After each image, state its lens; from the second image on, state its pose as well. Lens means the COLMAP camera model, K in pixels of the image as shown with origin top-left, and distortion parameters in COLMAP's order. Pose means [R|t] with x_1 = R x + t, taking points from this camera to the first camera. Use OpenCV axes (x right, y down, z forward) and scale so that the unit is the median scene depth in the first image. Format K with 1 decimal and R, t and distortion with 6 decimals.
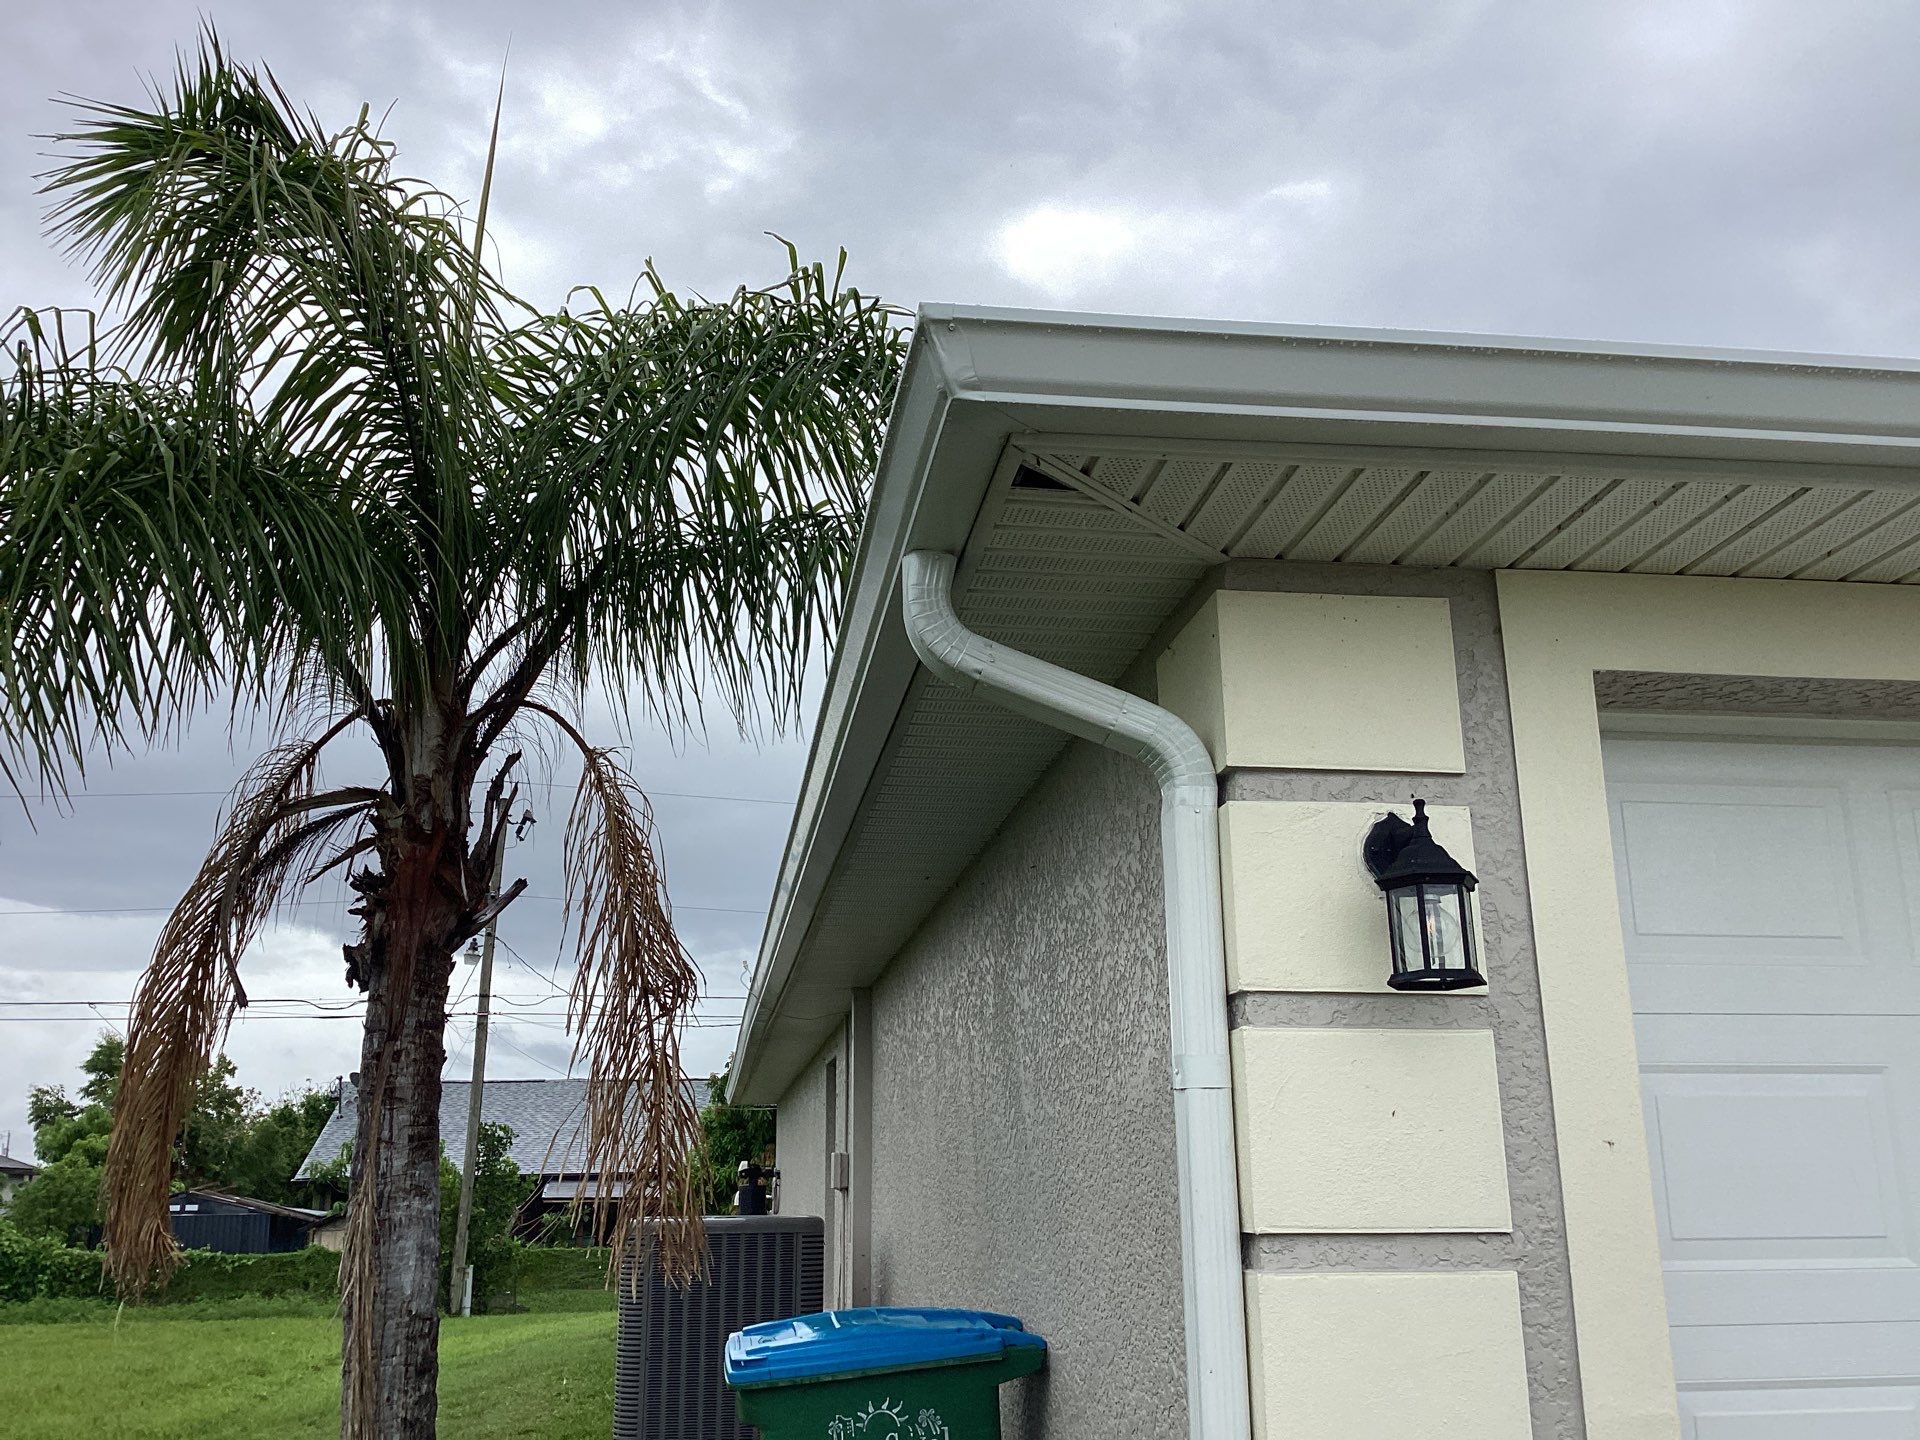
lens RADIAL K [[1736.5, 0, 949.8], [0, 1736.5, 709.9], [0, 0, 1]] dist [0.119736, -0.238299]
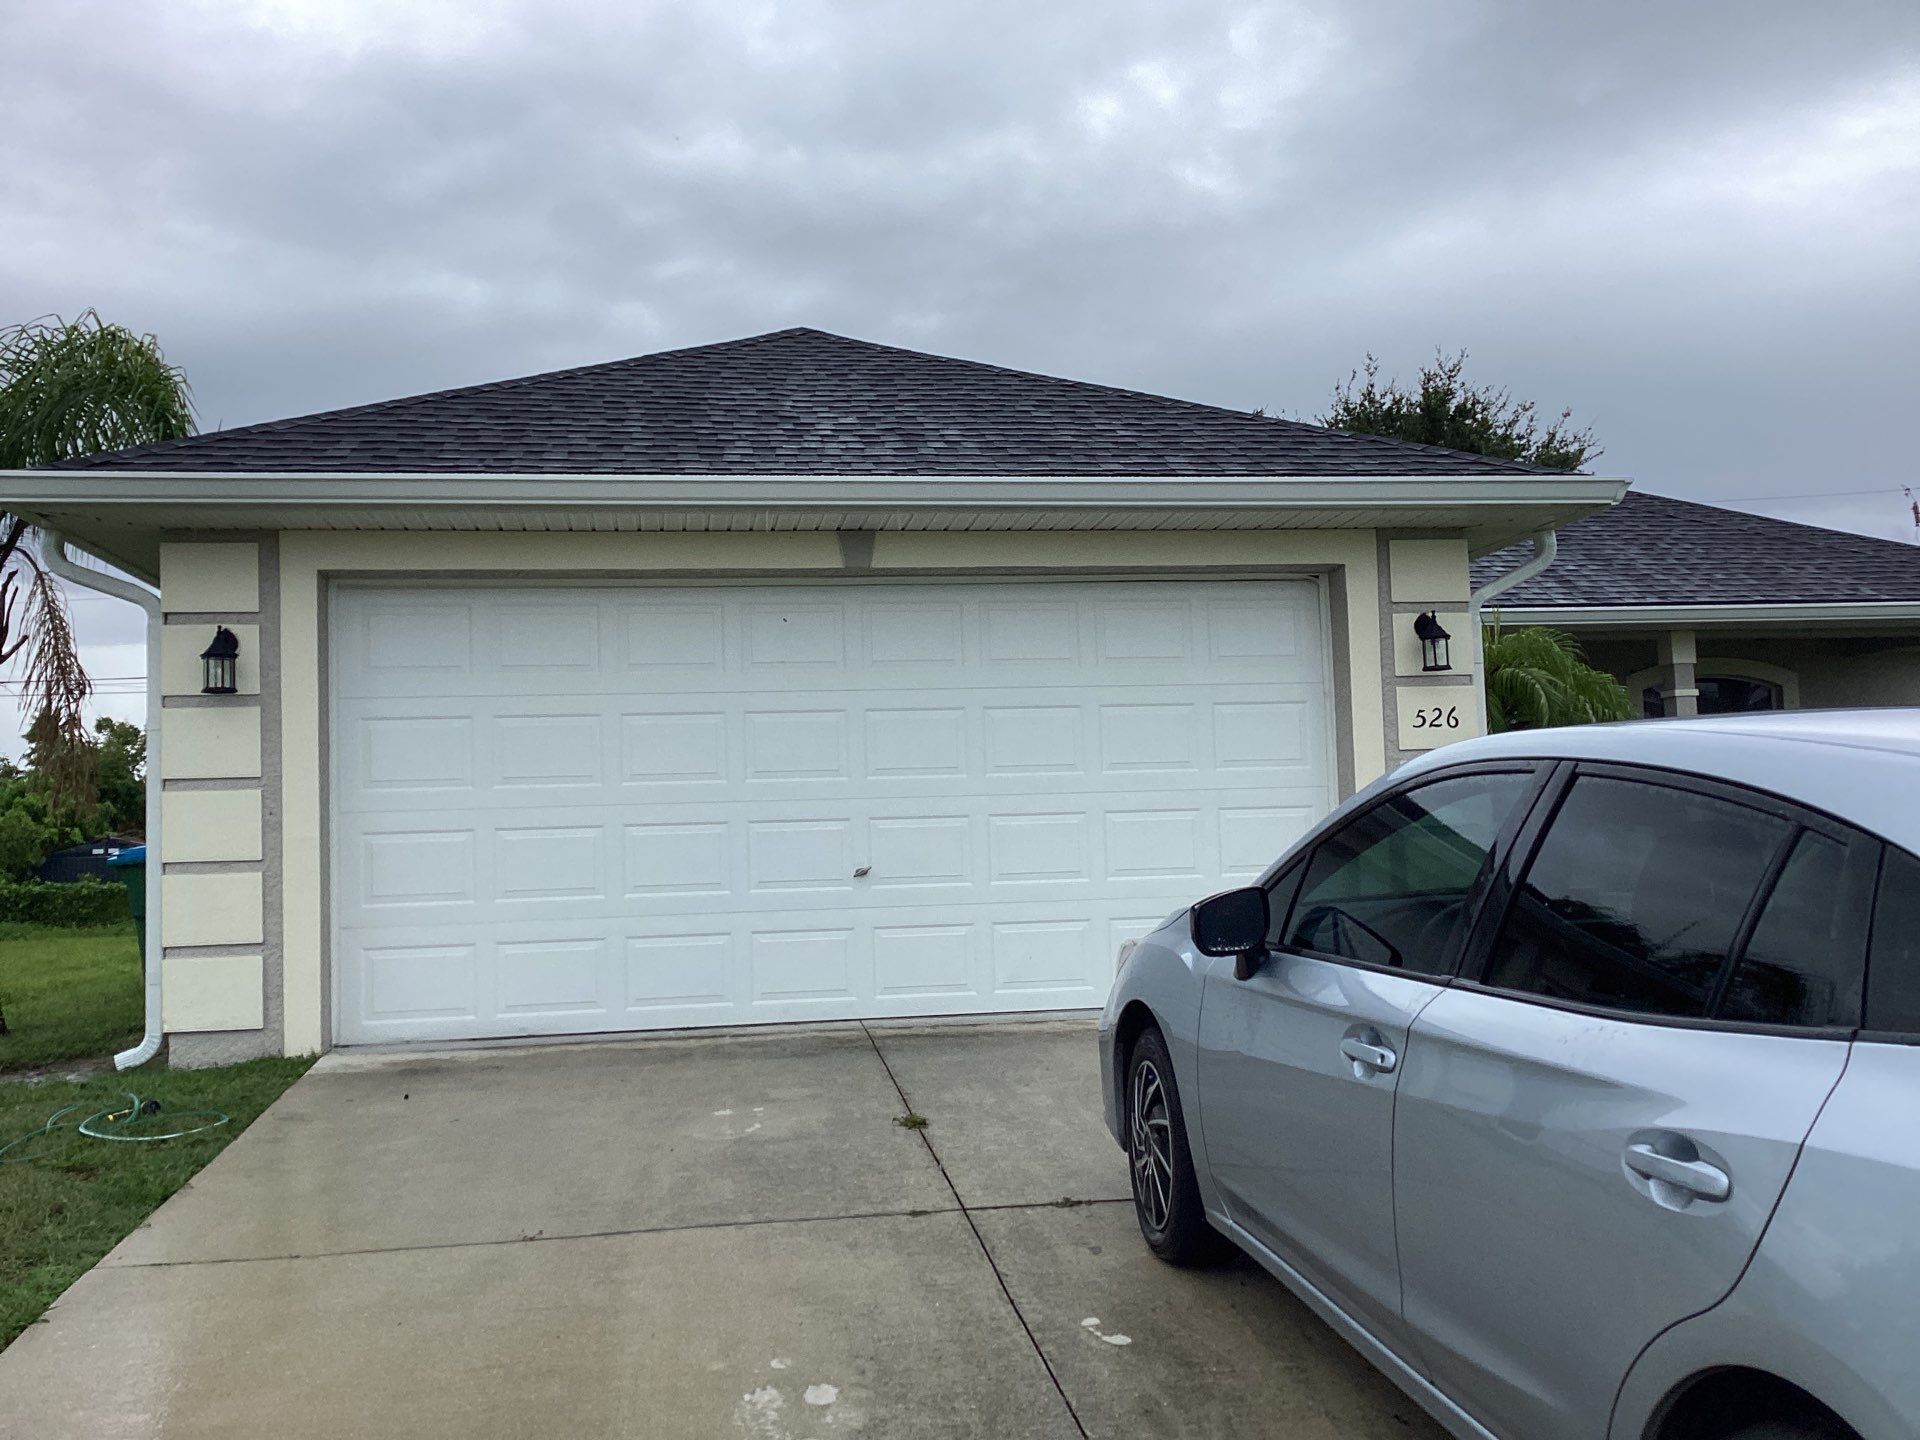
lens RADIAL K [[1765.0, 0, 960.0], [0, 1765.0, 720.0], [0, 0, 1]] dist [0.041072, -0.021487]
pose [[0.999709, -0.022571, 0.008500, 0.844689], [0.020417, 0.979599, 0.199924, -0.203015], [-0.012839, -0.199692, 0.979775, -1.069163]]
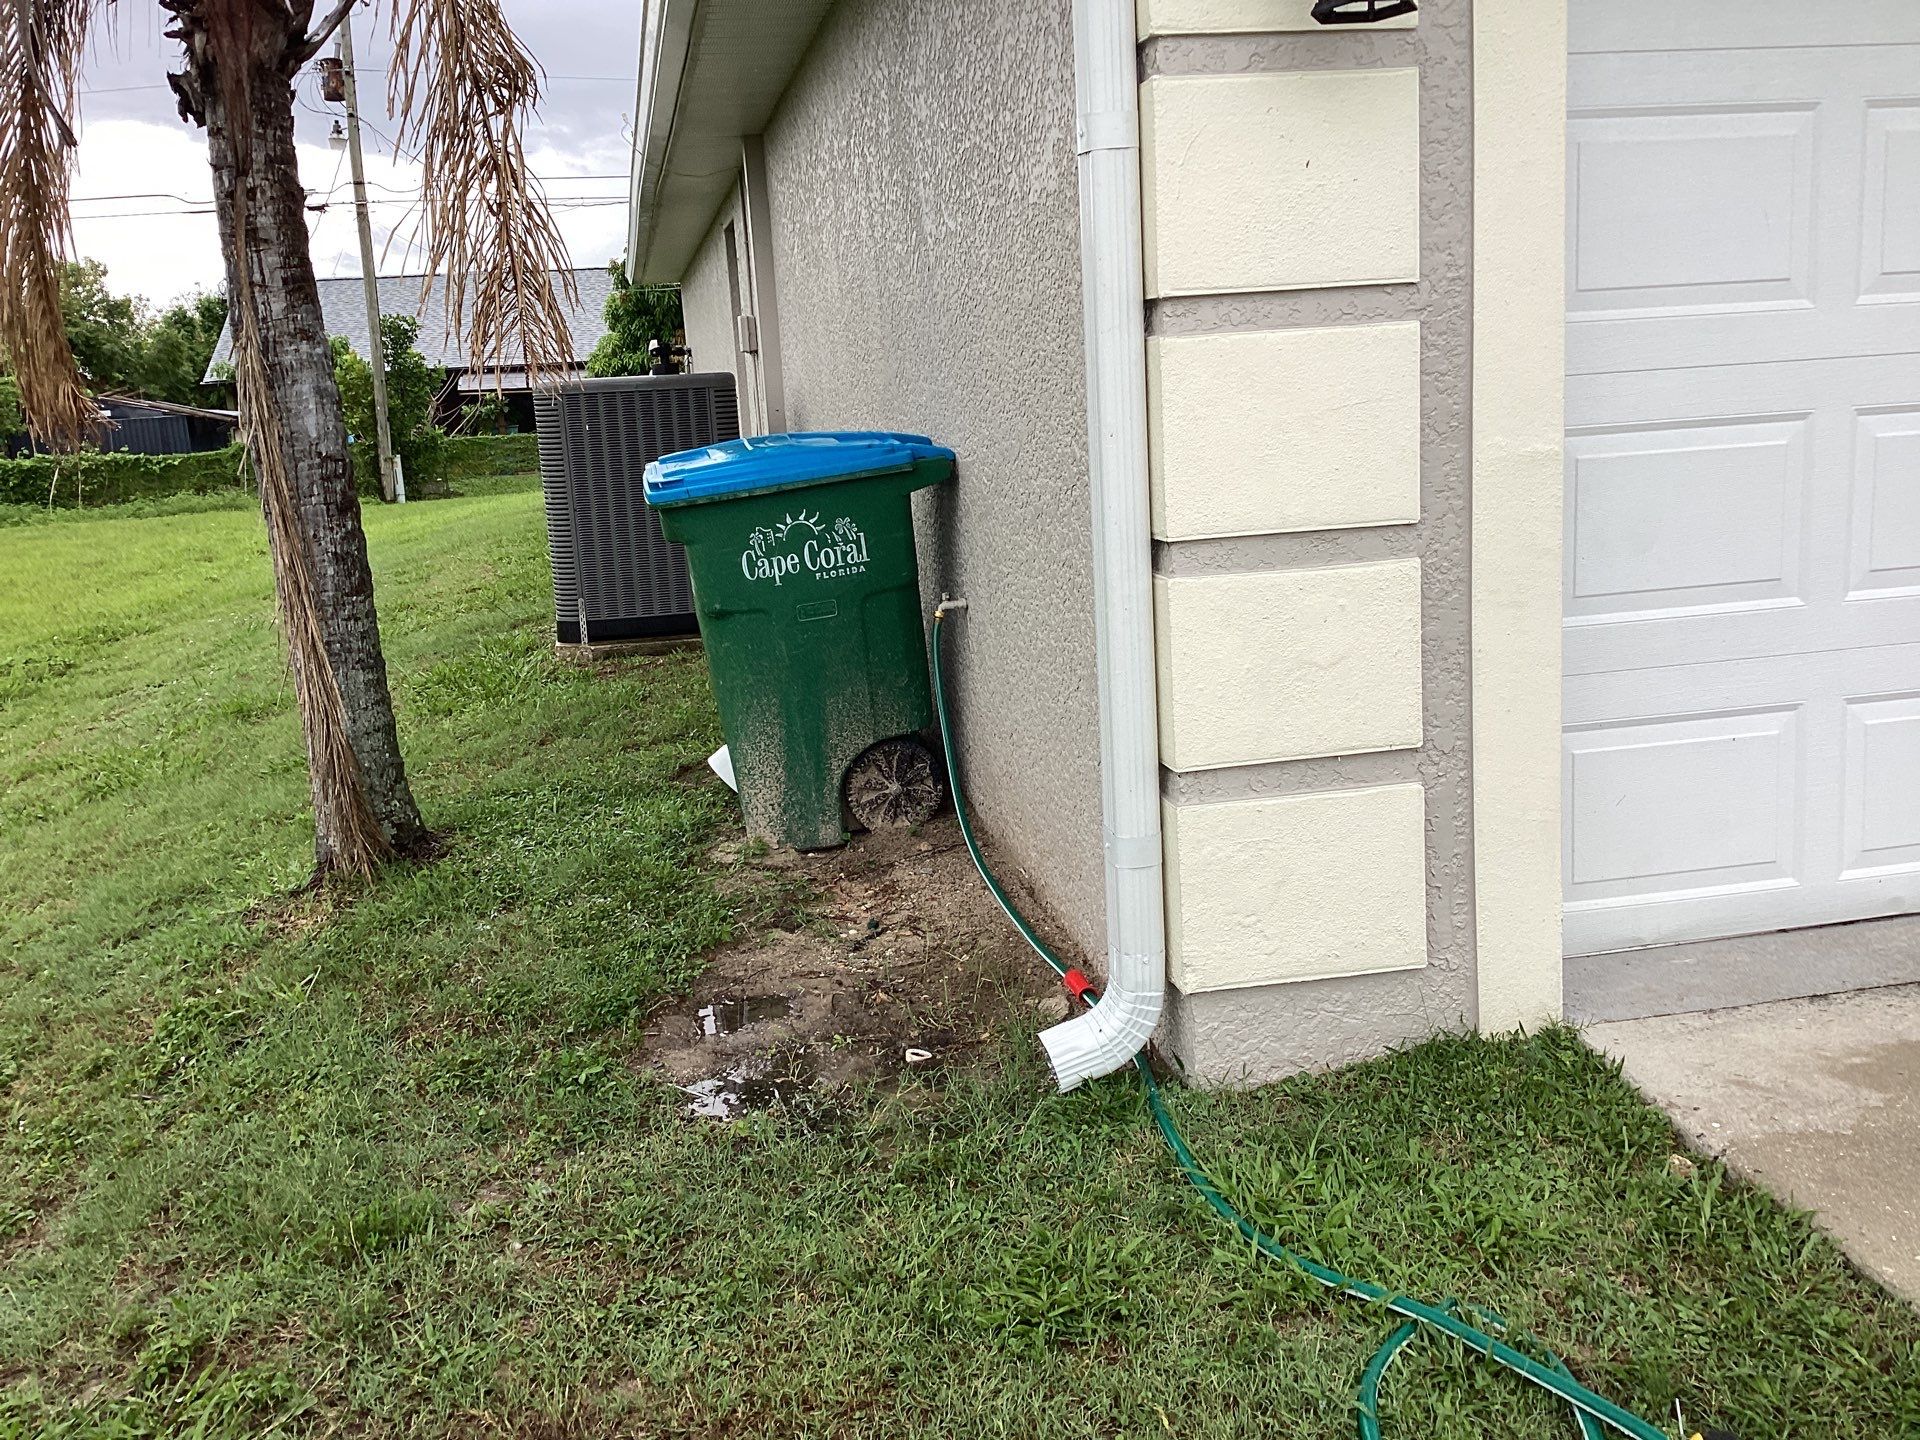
lens RADIAL K [[1736.5, 0, 949.8], [0, 1736.5, 709.9], [0, 0, 1]] dist [0.119736, -0.238299]
pose [[0.997676, -0.056355, 0.038300, 0.004238], [0.033511, 0.895233, 0.444336, 0.039074], [-0.059328, -0.442020, 0.895041, 0.019030]]
